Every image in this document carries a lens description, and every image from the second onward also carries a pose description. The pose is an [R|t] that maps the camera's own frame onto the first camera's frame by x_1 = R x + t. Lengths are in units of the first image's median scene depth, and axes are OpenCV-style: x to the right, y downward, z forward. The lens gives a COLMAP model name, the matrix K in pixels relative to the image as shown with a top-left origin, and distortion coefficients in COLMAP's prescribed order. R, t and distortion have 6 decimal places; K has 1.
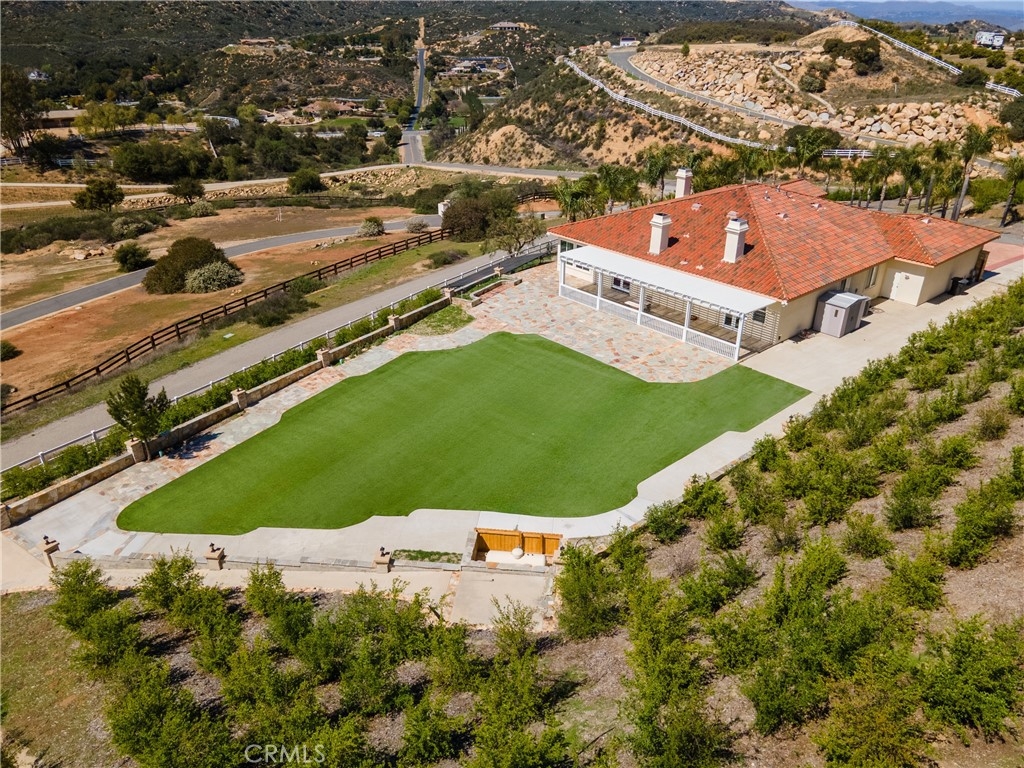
lens RADIAL K [[747.6, 0, 508.7], [0, 747.6, 382.5], [0, 0, 1]] dist [0.039251, 0.008687]
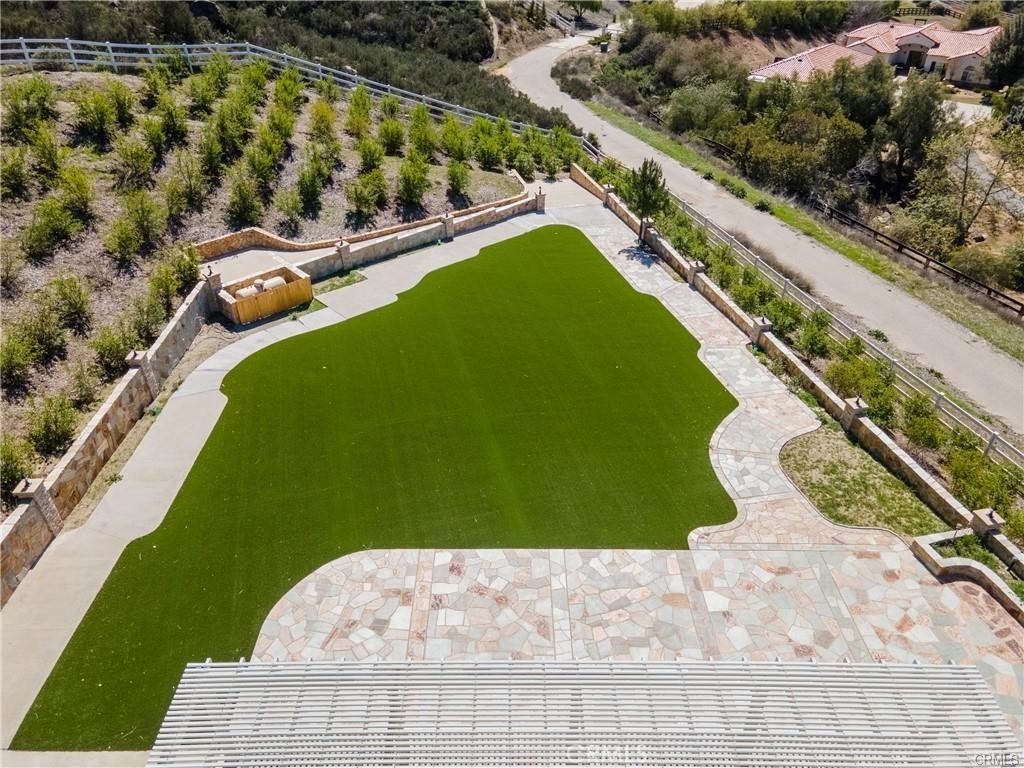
lens RADIAL K [[747.6, 0, 508.7], [0, 747.6, 382.5], [0, 0, 1]] dist [0.039251, 0.008687]
pose [[-0.644806, 0.443160, -0.622763, 0.090323], [-0.333480, 0.570020, 0.750912, -0.113659], [0.687762, 0.691871, -0.219767, 0.259620]]
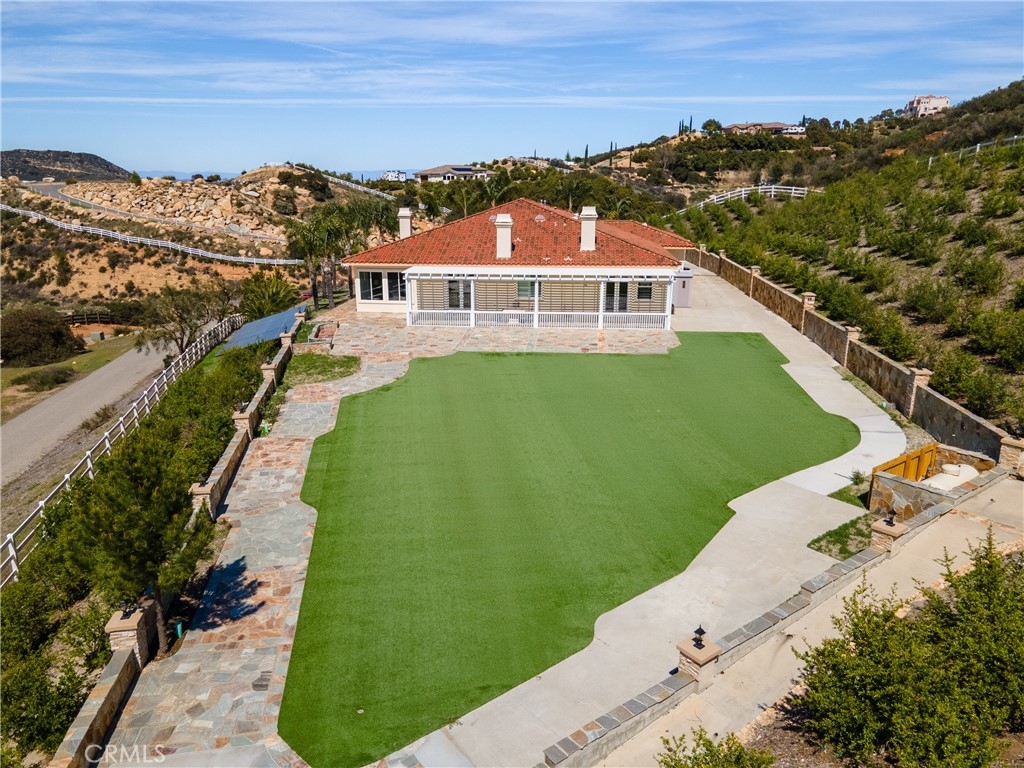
lens RADIAL K [[748.1, 0, 507.0], [0, 748.1, 388.1], [0, 0, 1]] dist [0.008316, 0.070892]
pose [[0.716744, -0.185360, 0.672250, -0.122439], [0.311767, 0.947491, -0.071150, 0.011053], [-0.623763, 0.260582, 0.736897, 0.111018]]
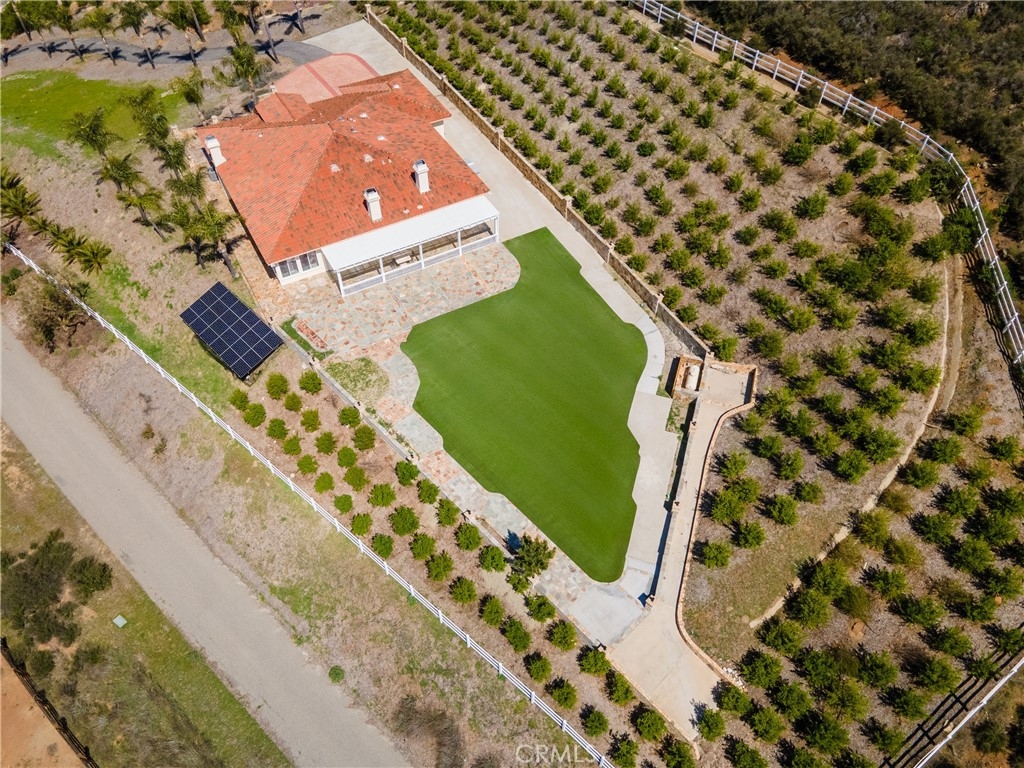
lens RADIAL K [[748.1, 0, 507.0], [0, 748.1, 388.1], [0, 0, 1]] dist [0.008316, 0.070892]
pose [[0.193372, -0.748715, 0.634061, -0.218795], [0.438664, 0.644044, 0.626723, -0.193499], [-0.877600, 0.156949, 0.452974, 0.083870]]
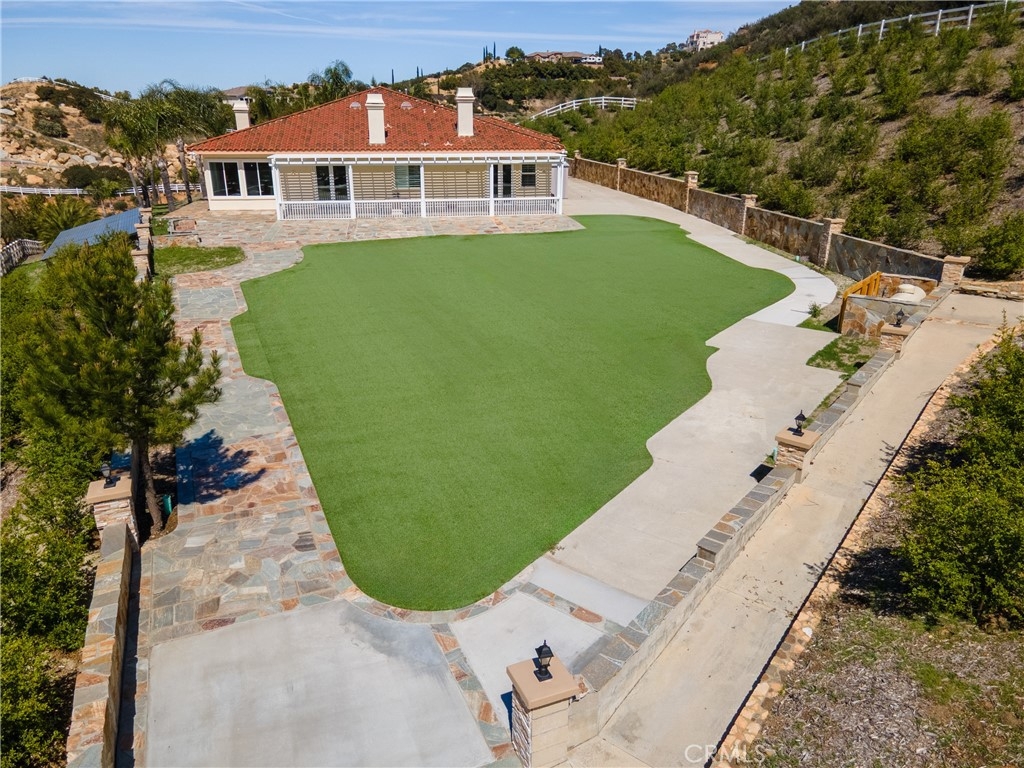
lens RADIAL K [[747.6, 0, 508.7], [0, 747.6, 382.5], [0, 0, 1]] dist [0.039251, 0.008687]
pose [[0.517394, -0.285188, 0.806828, -0.132763], [0.381847, 0.920707, 0.080574, 0.015582], [-0.765831, 0.266396, 0.585266, 0.139148]]
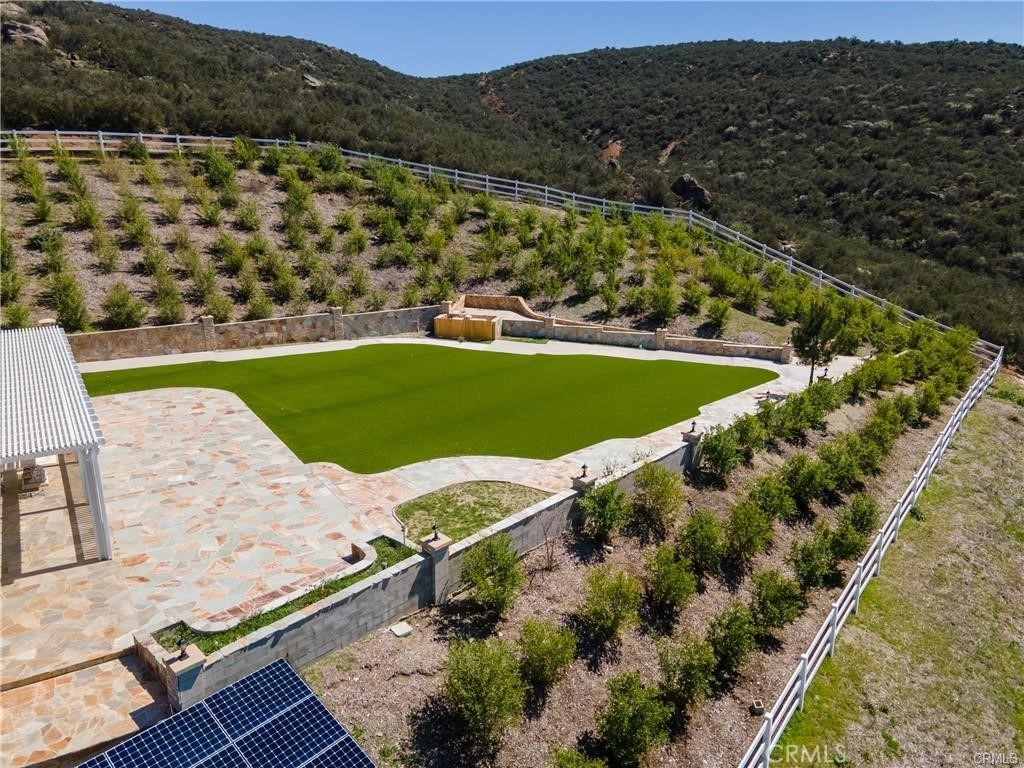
lens RADIAL K [[748.1, 0, 507.0], [0, 748.1, 388.1], [0, 0, 1]] dist [0.008316, 0.070892]
pose [[-0.990927, -0.034162, 0.129989, -0.045193], [0.063273, 0.734709, 0.675425, -0.118267], [-0.118578, 0.677522, -0.725881, 0.357257]]
